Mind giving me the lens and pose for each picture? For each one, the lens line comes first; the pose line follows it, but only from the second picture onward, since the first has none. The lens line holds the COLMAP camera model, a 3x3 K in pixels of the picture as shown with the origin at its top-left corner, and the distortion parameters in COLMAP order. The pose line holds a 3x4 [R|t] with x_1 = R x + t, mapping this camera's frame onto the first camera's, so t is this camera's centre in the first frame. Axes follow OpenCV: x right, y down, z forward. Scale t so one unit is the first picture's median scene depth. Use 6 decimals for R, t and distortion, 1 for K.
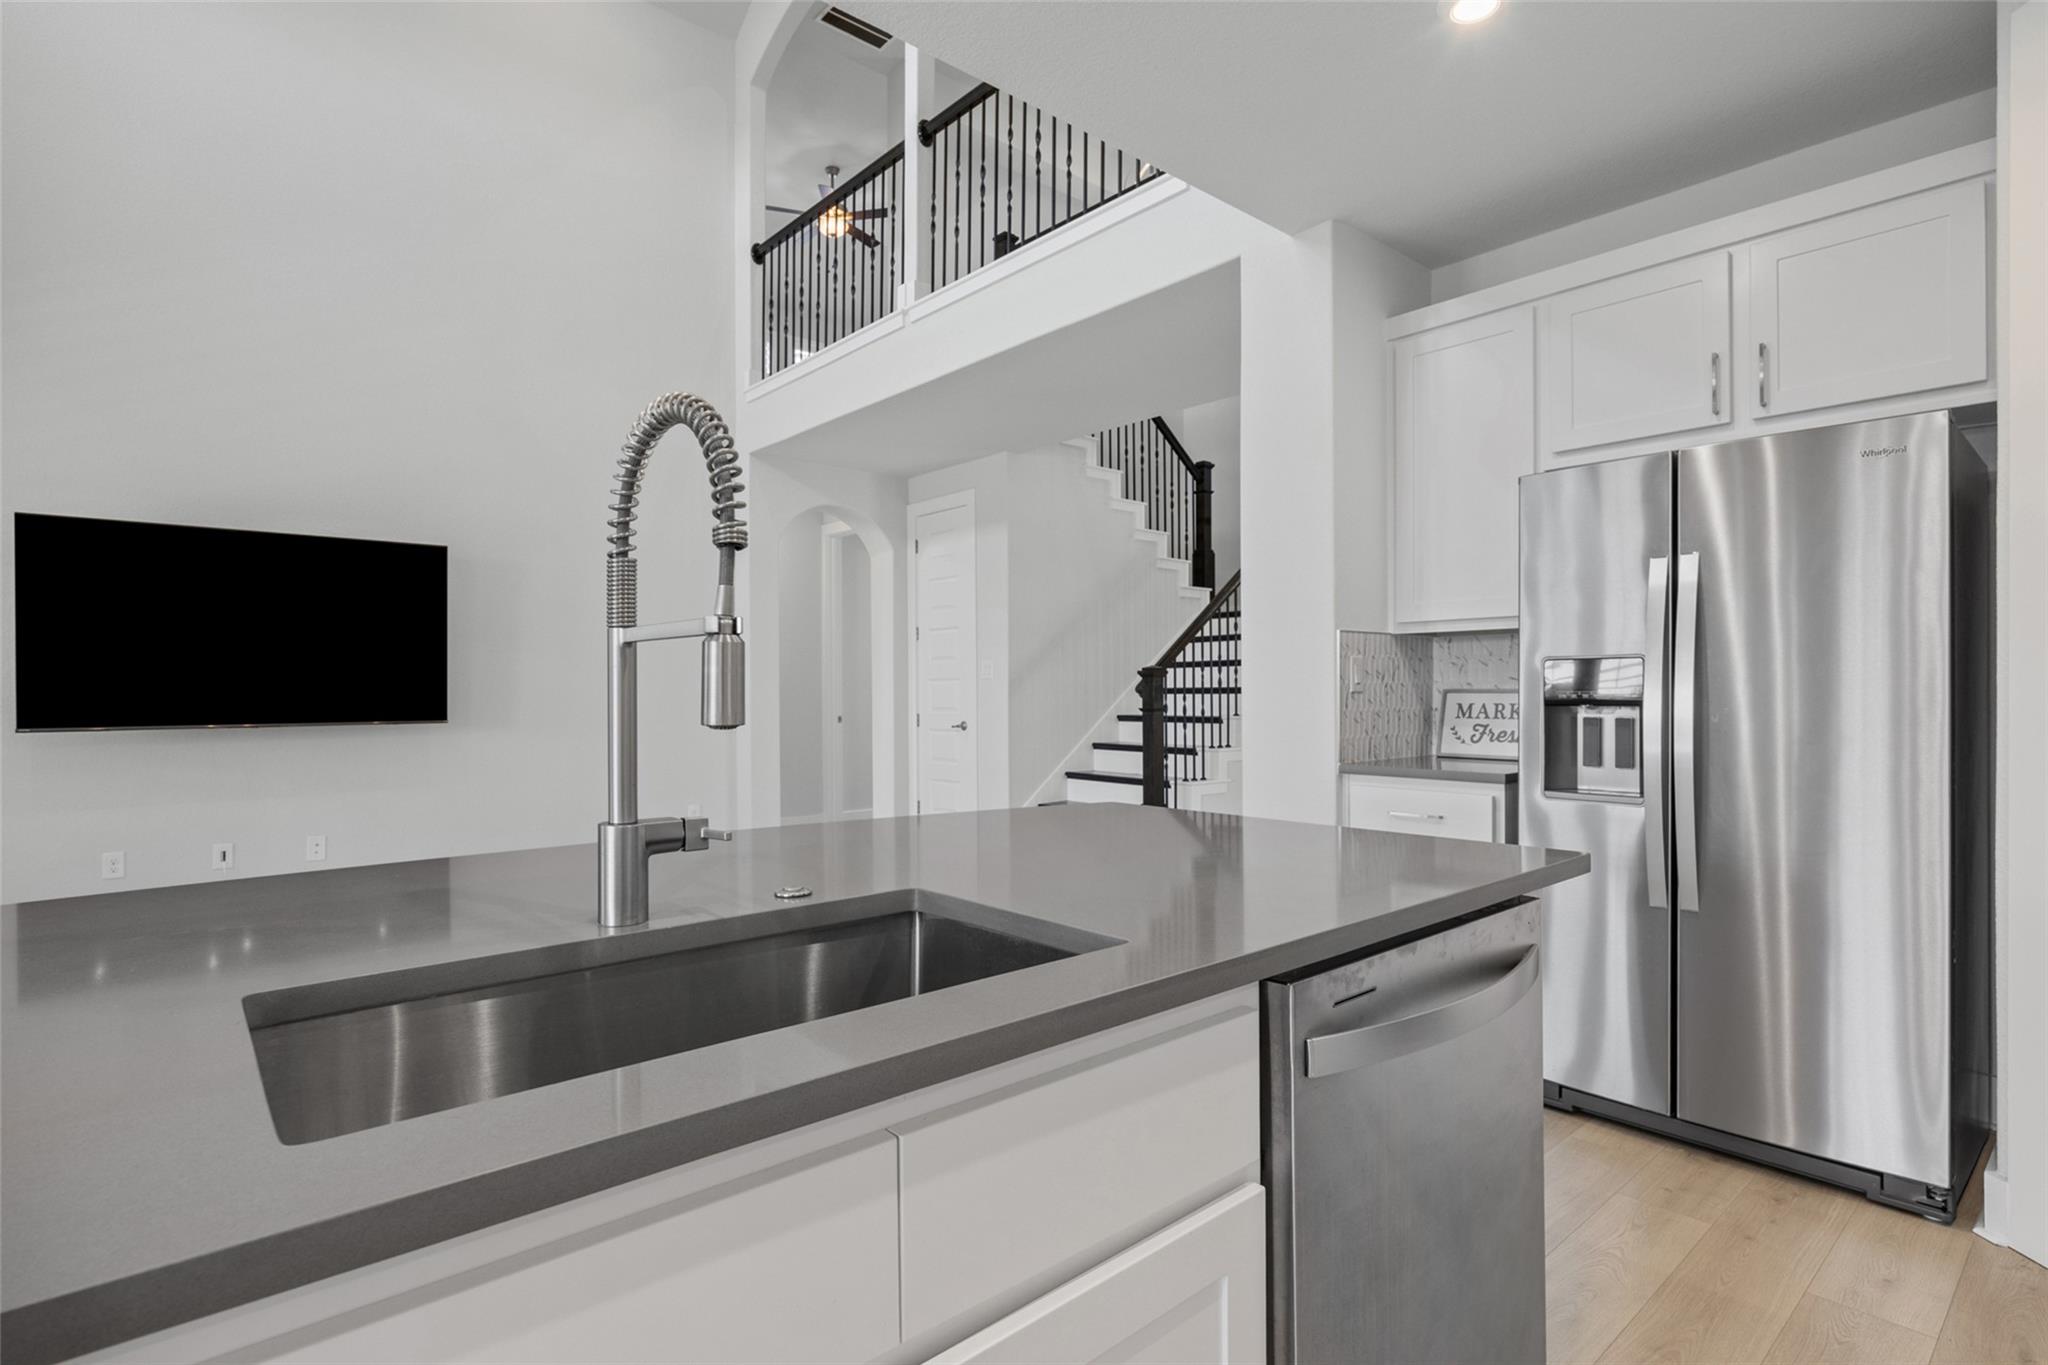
lens RADIAL K [[1019.1, 0, 1019.7], [0, 1019.1, 685.7], [0, 0, 1]] dist [-0.001981, -0.002177]
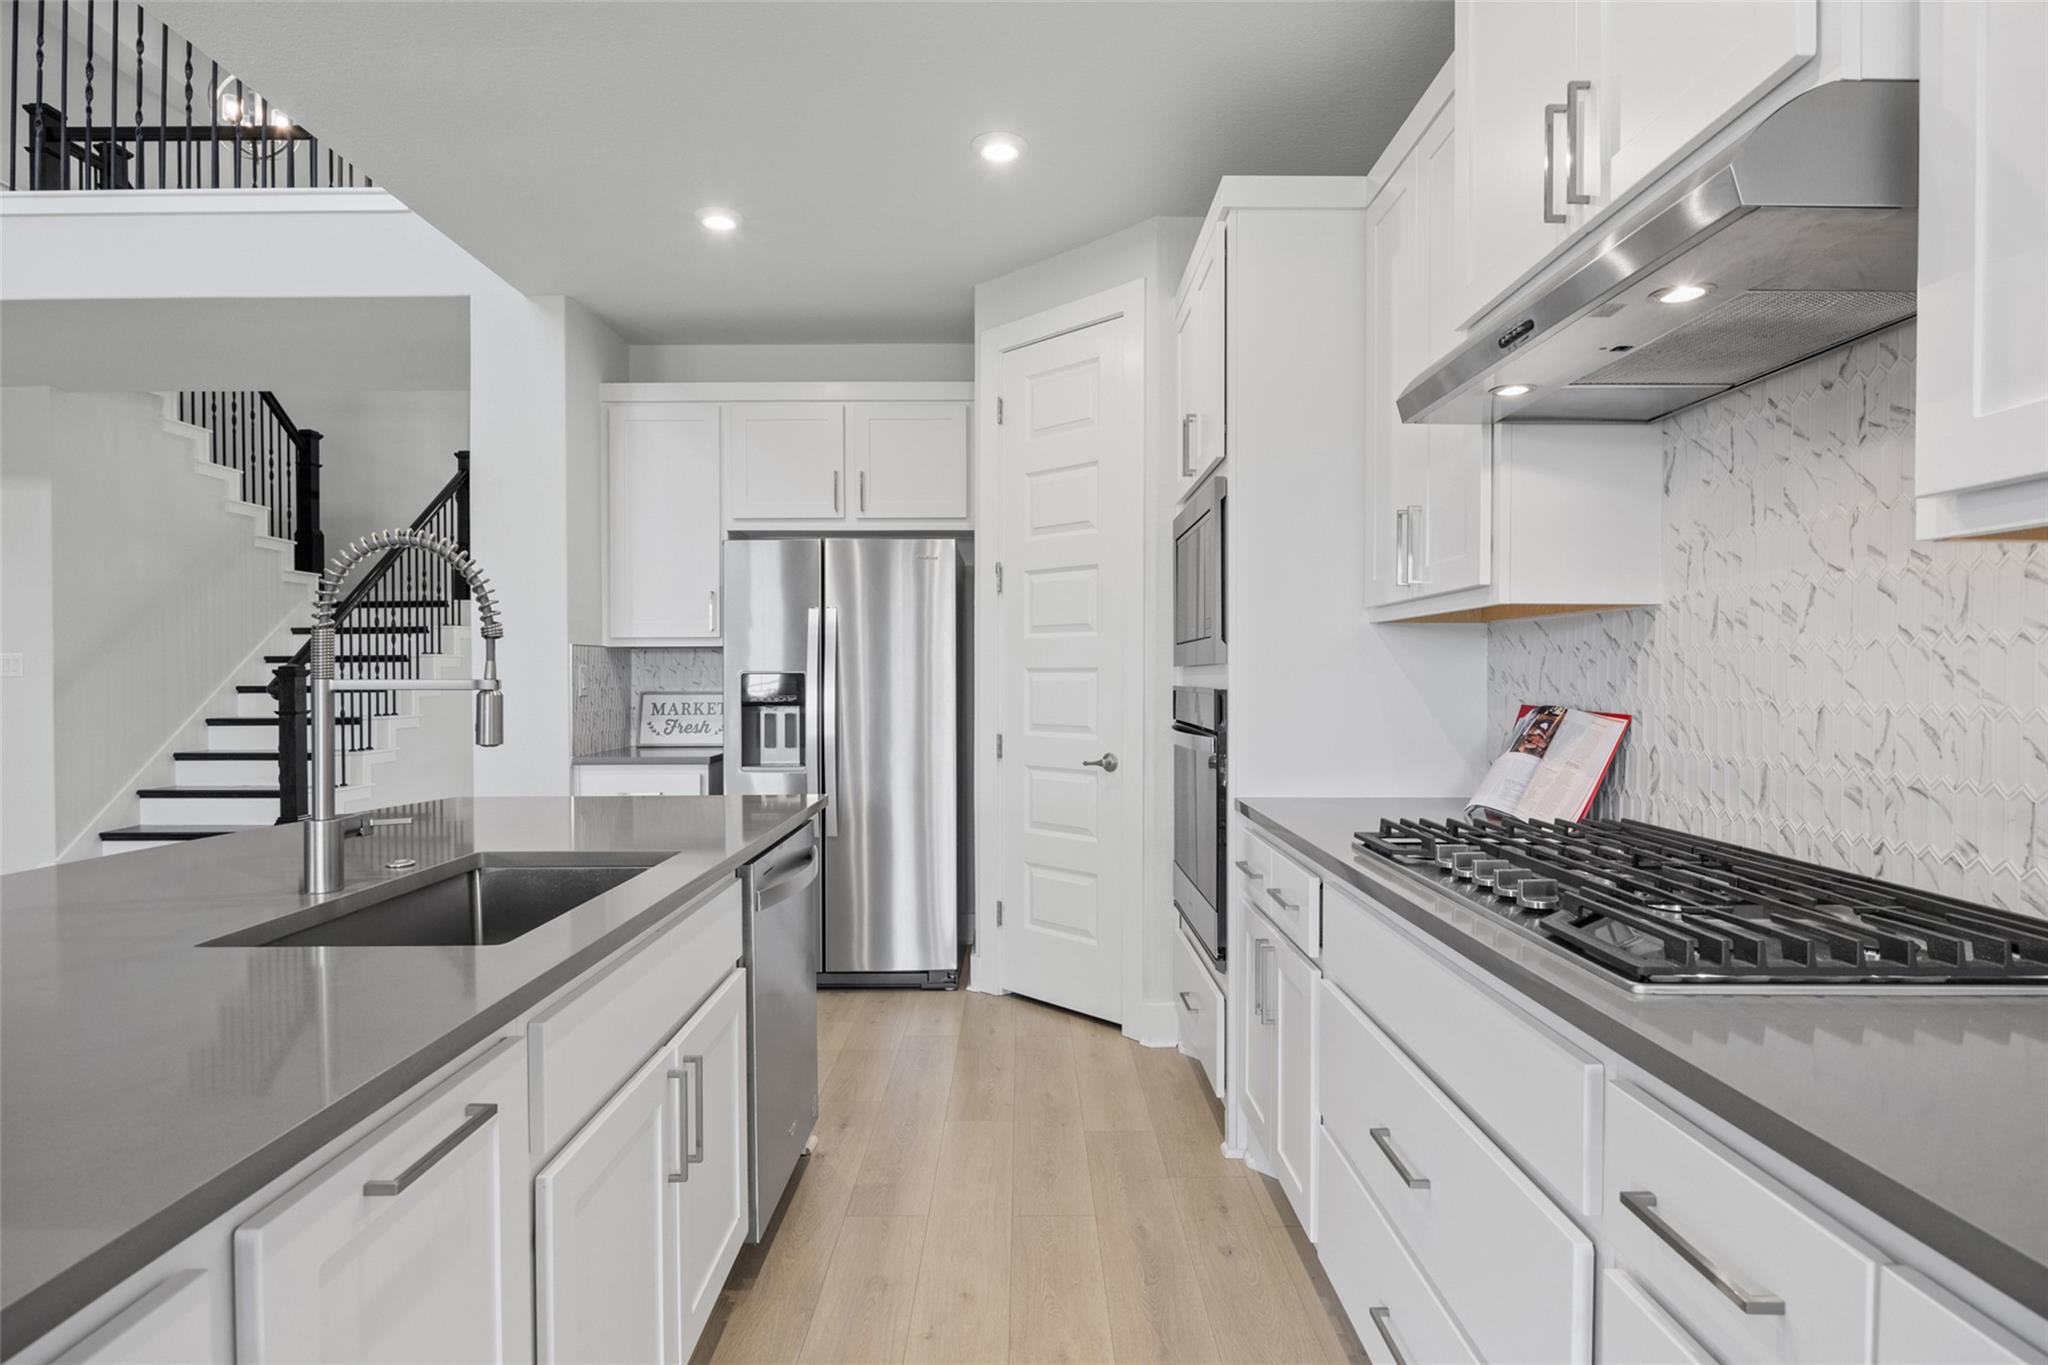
lens RADIAL K [[1073.1, 0, 1040.0], [0, 1073.1, 681.9], [0, 0, 1]] dist [-0.001191, -0.005657]
pose [[0.647276, -0.004255, 0.762244, -0.239879], [-0.002414, 0.999968, 0.007632, -0.017991], [-0.762252, -0.006780, 0.647245, -0.188369]]
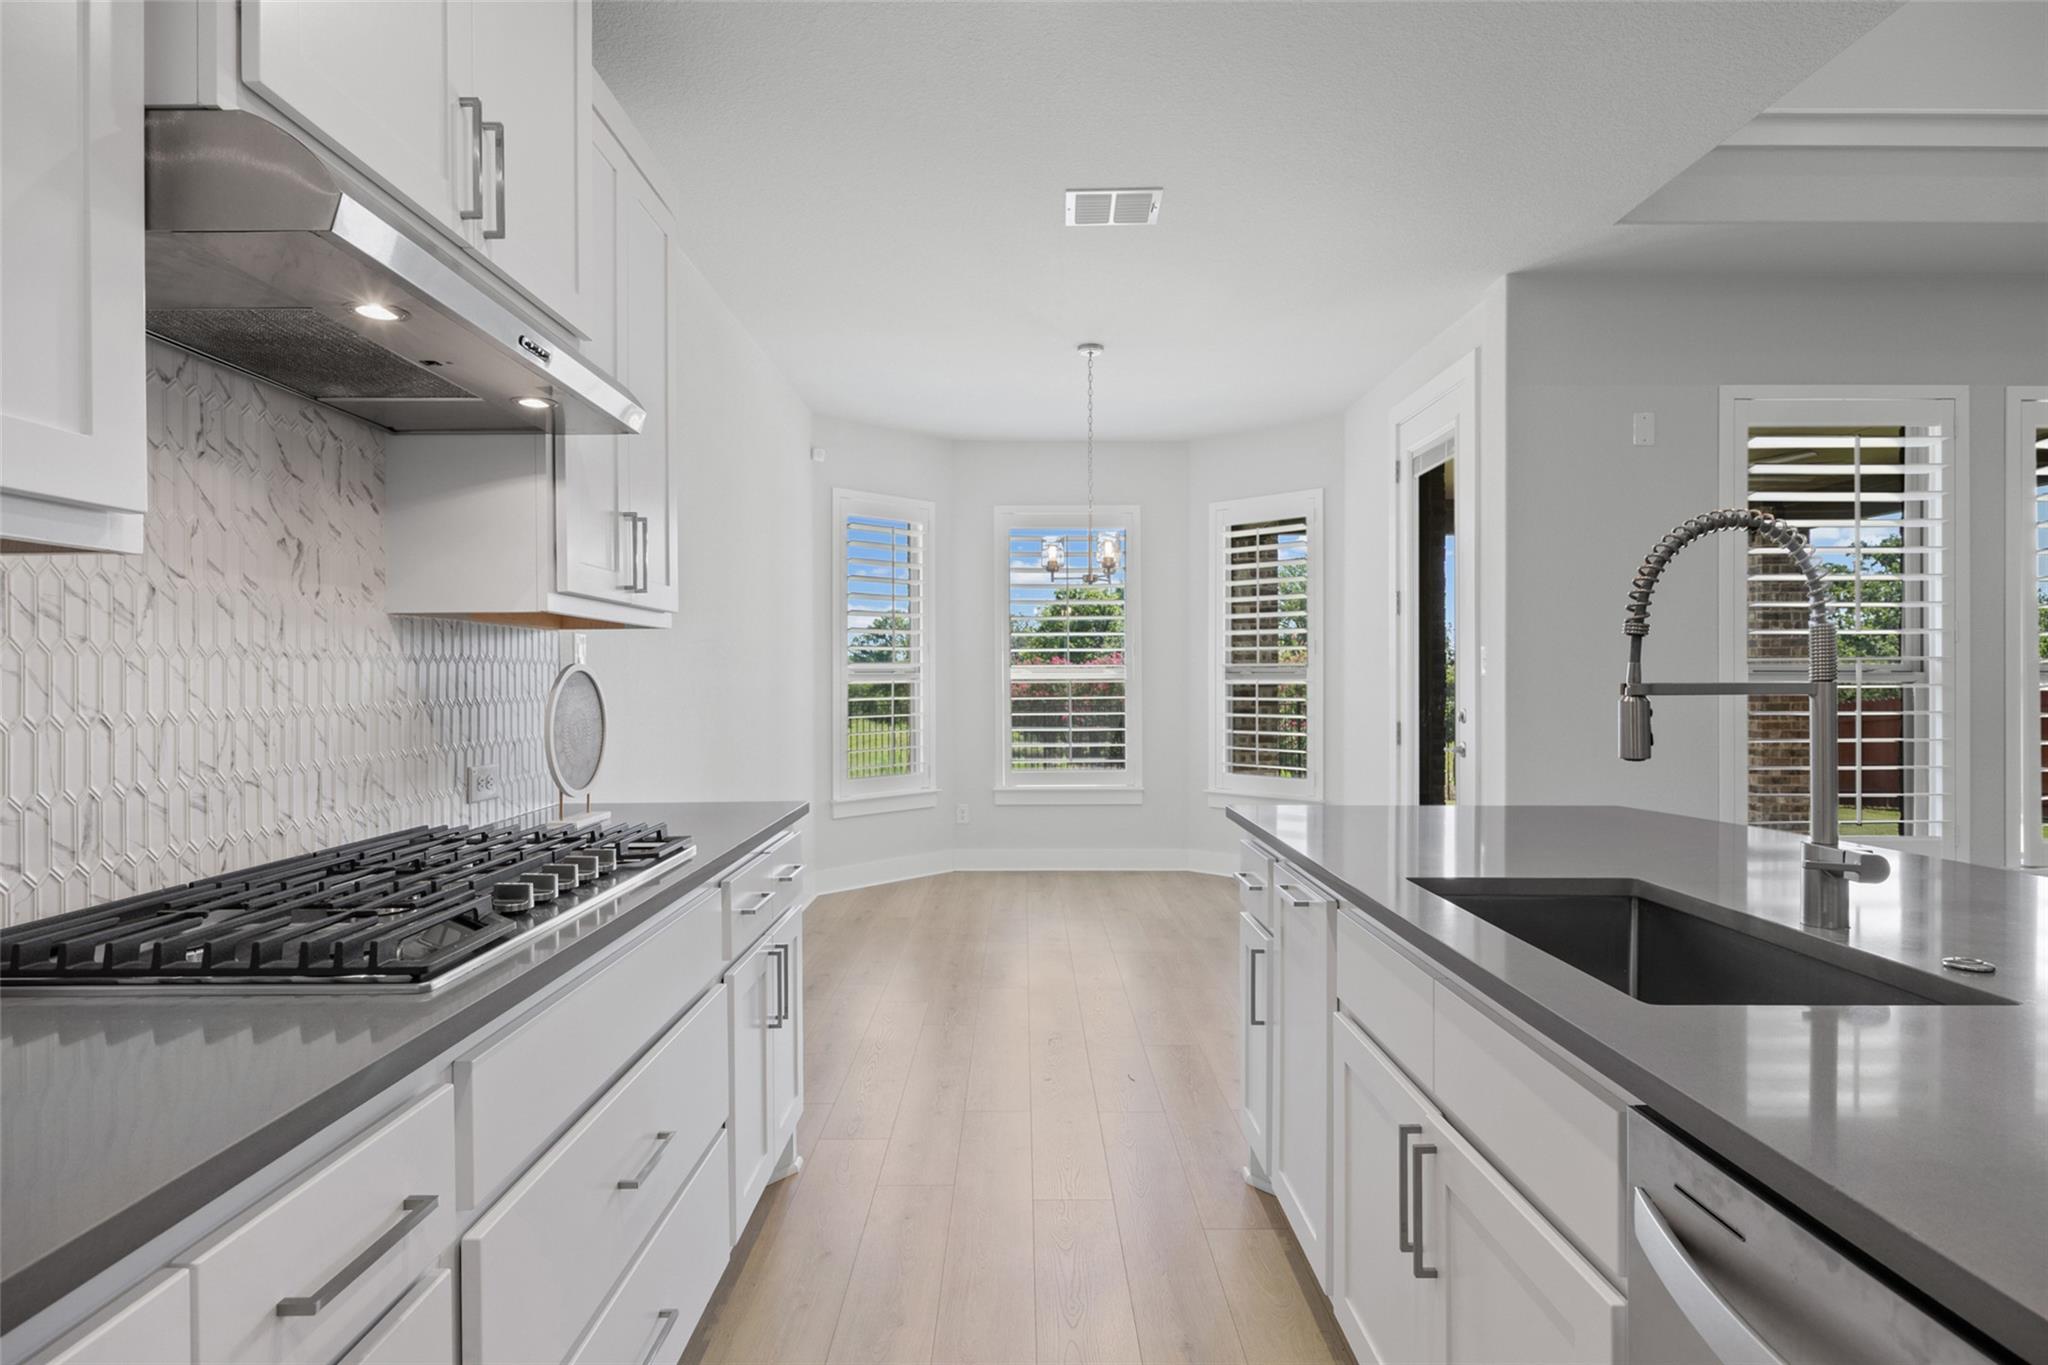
lens RADIAL K [[1073.1, 0, 1023.7], [0, 1073.1, 686.9], [0, 0, 1]] dist [-0.001191, -0.005657]
pose [[-0.651070, 0.013417, -0.758899, 0.338857], [0.013584, 0.999890, 0.006023, -0.015419], [0.758896, -0.006388, -0.651180, 0.315049]]
